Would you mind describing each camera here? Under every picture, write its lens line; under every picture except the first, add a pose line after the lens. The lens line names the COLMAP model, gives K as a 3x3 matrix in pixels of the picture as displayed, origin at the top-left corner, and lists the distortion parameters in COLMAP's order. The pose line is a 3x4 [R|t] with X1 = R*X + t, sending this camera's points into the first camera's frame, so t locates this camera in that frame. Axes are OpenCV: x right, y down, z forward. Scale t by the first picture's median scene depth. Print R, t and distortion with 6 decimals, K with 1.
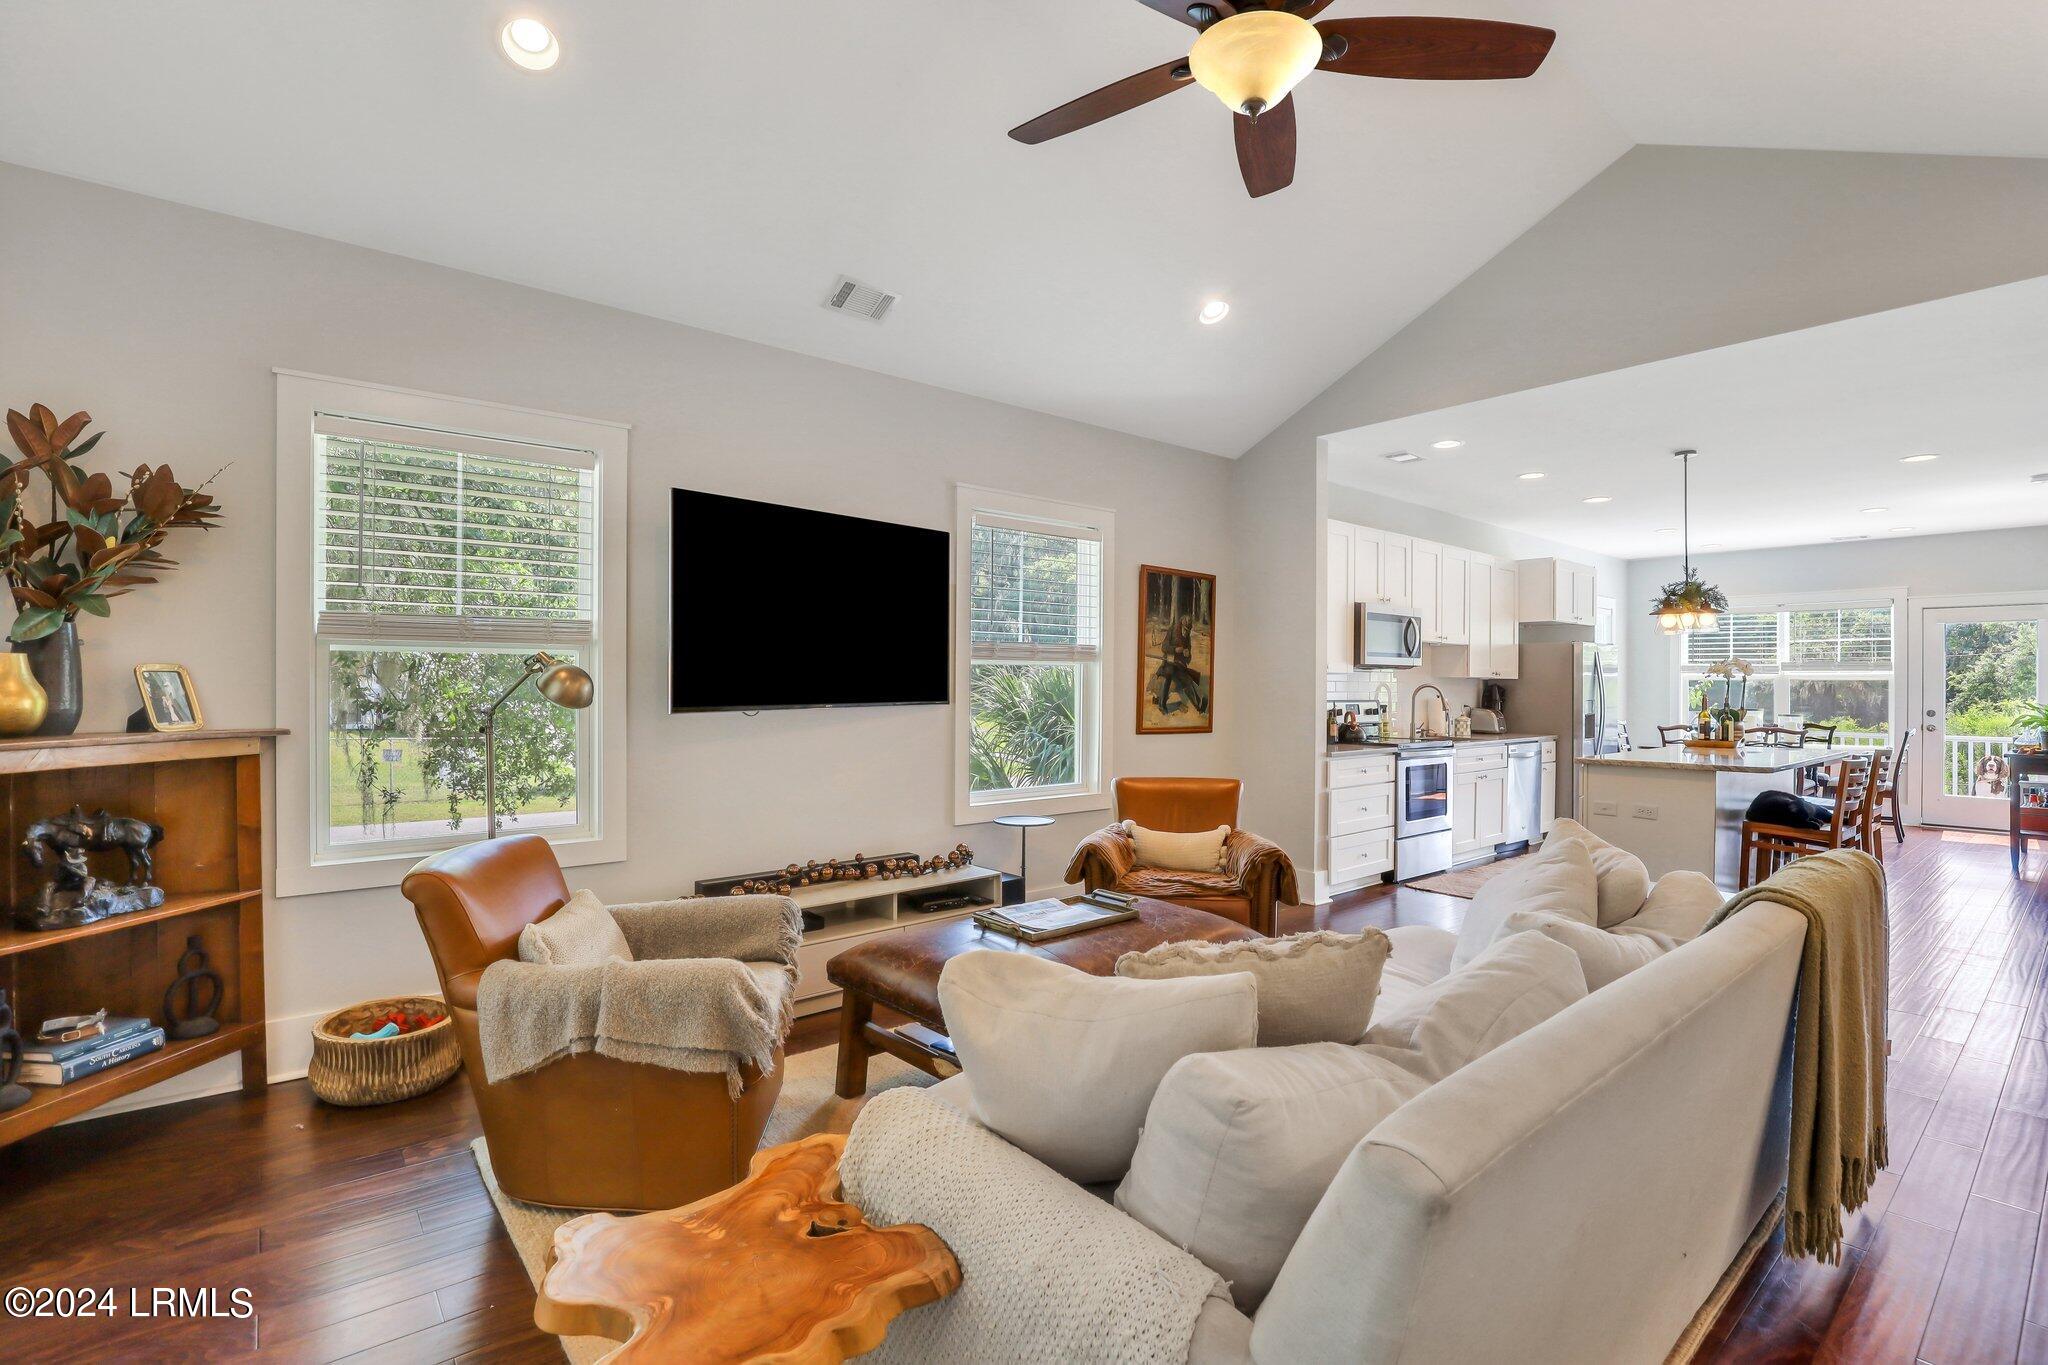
lens RADIAL K [[942.1, 0, 1024.0], [0, 942.1, 682.5], [0, 0, 1]] dist [-0.021063, 0.001126]
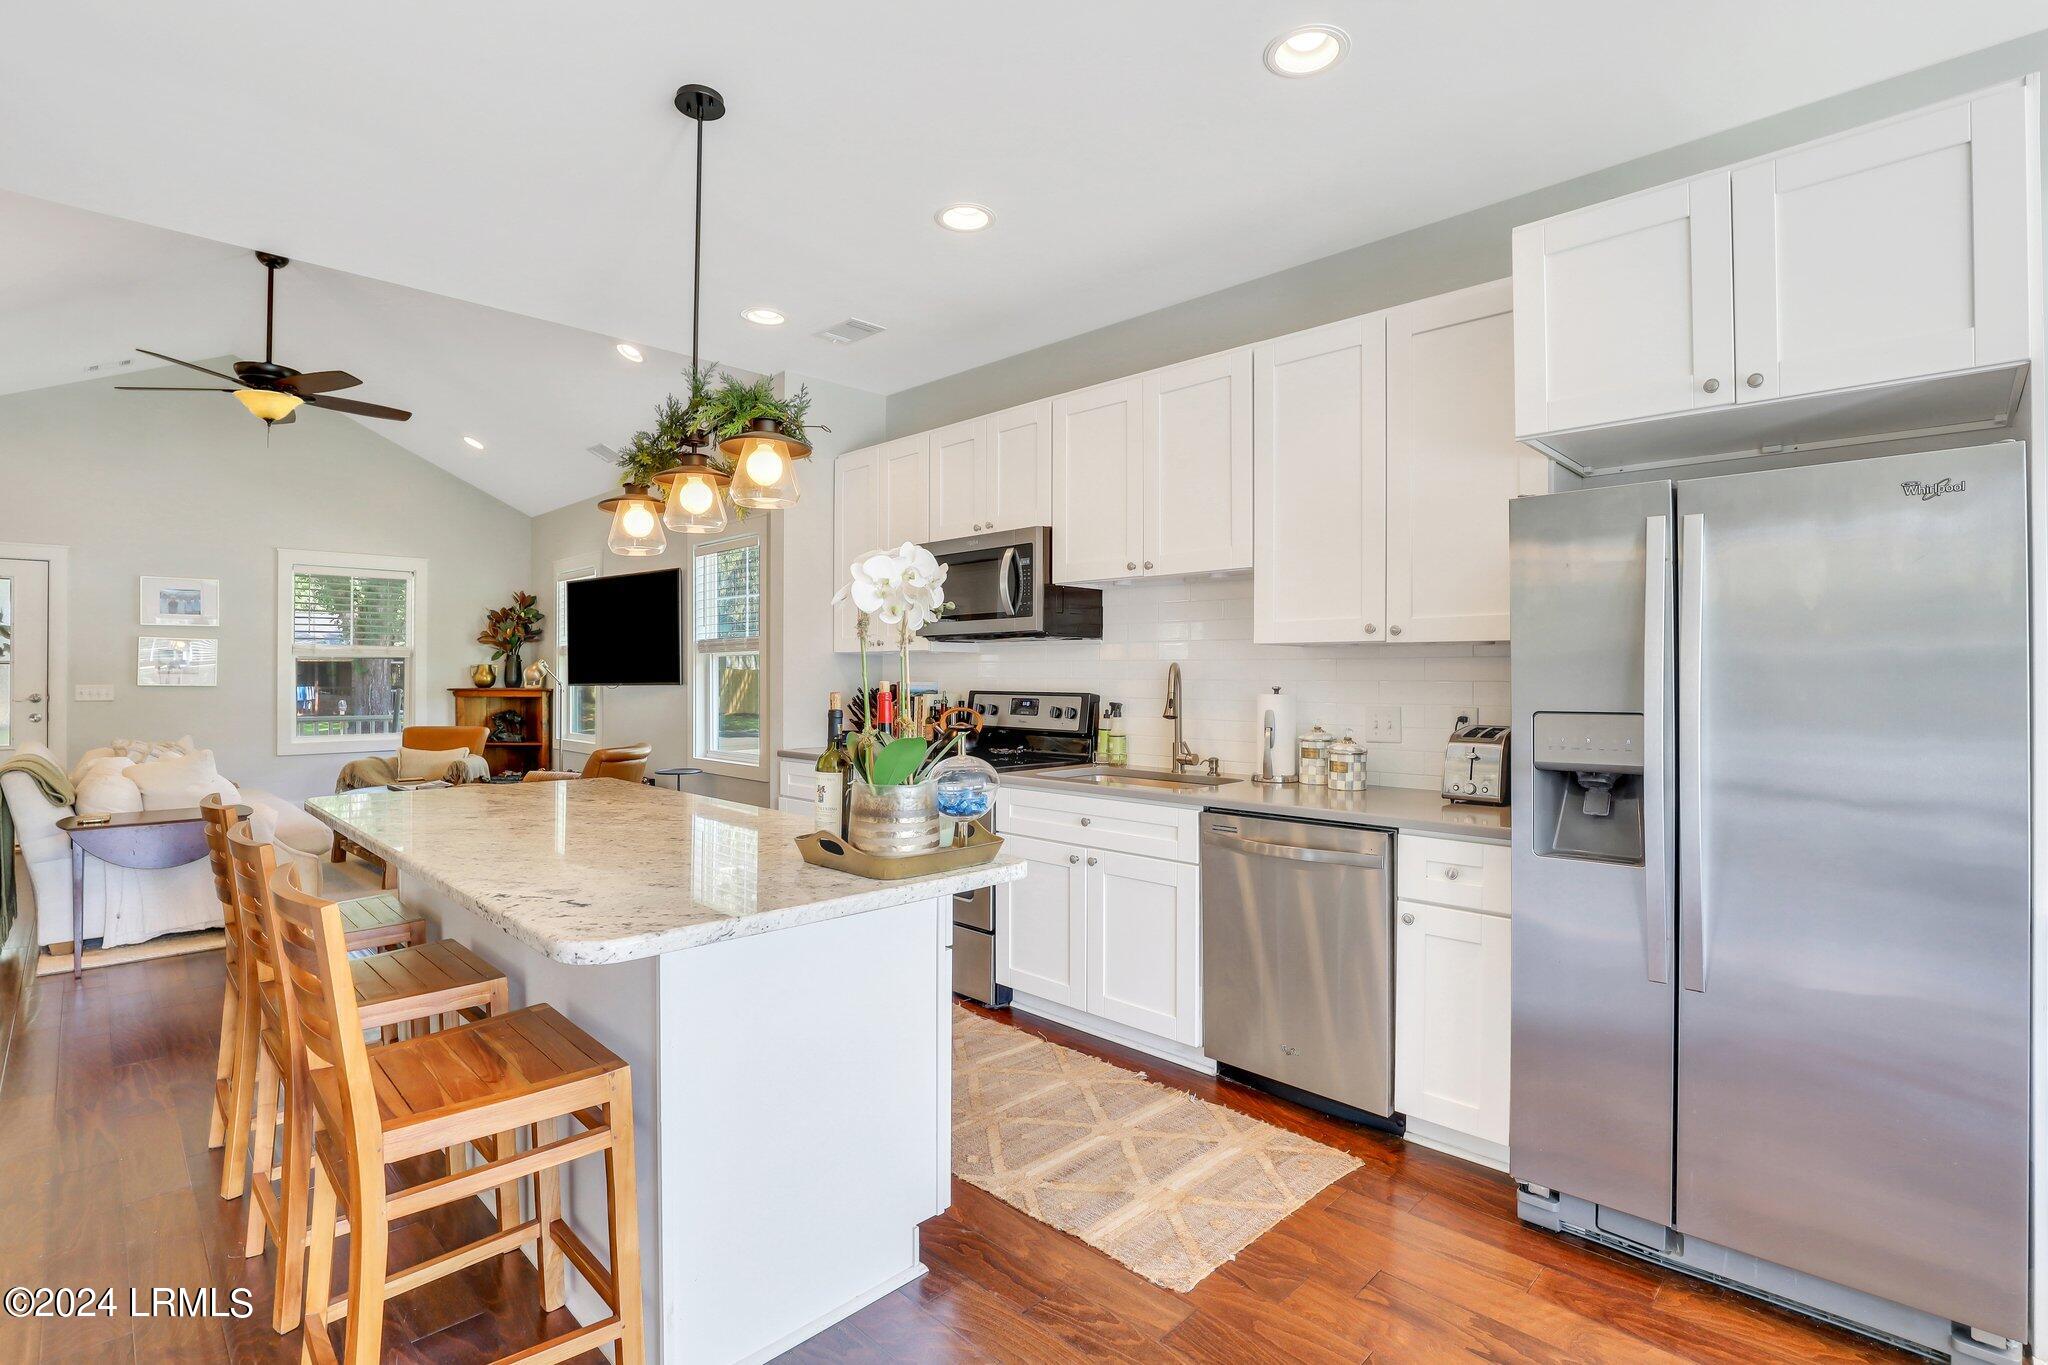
lens RADIAL K [[963.2, 0, 1006.8], [0, 963.2, 677.3], [0, 0, 1]] dist [-0.024723, 0.006770]
pose [[0.084943, -0.005969, -0.996368, 1.109246], [0.000965, 0.999982, -0.005908, 0.014096], [0.996385, -0.000460, 0.084947, 1.053734]]
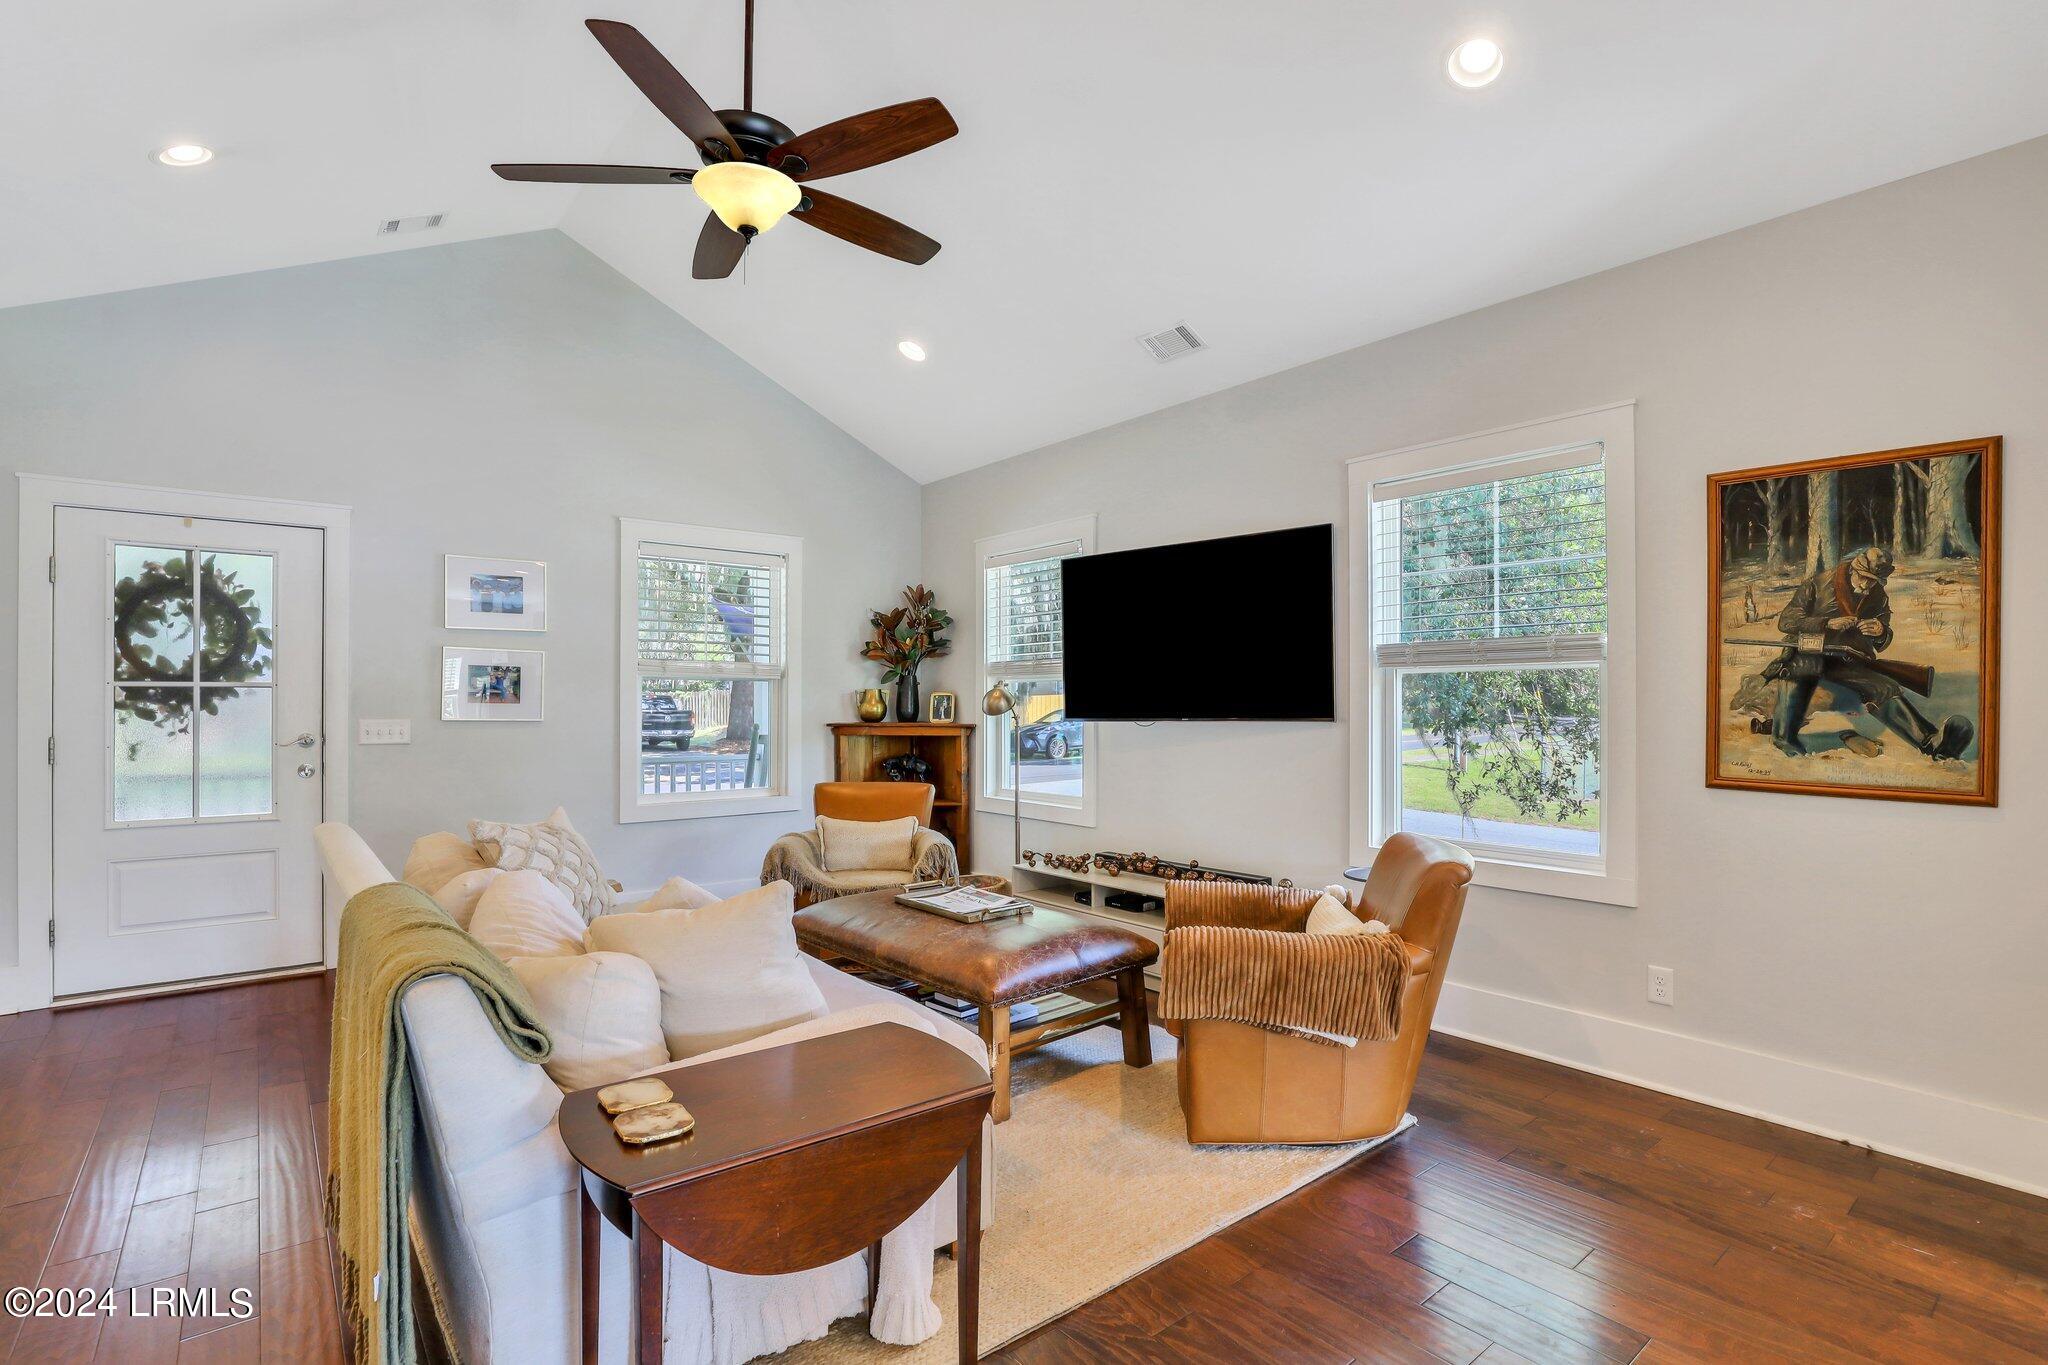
lens RADIAL K [[967.3, 0, 1028.0], [0, 967.3, 706.6], [0, 0, 1]] dist [-0.023667, -0.000281]
pose [[-0.009071, -0.005542, -0.999944, 0.615526], [0.001087, 0.999984, -0.005552, 0.009636], [0.999958, -0.001137, -0.009065, 0.555341]]
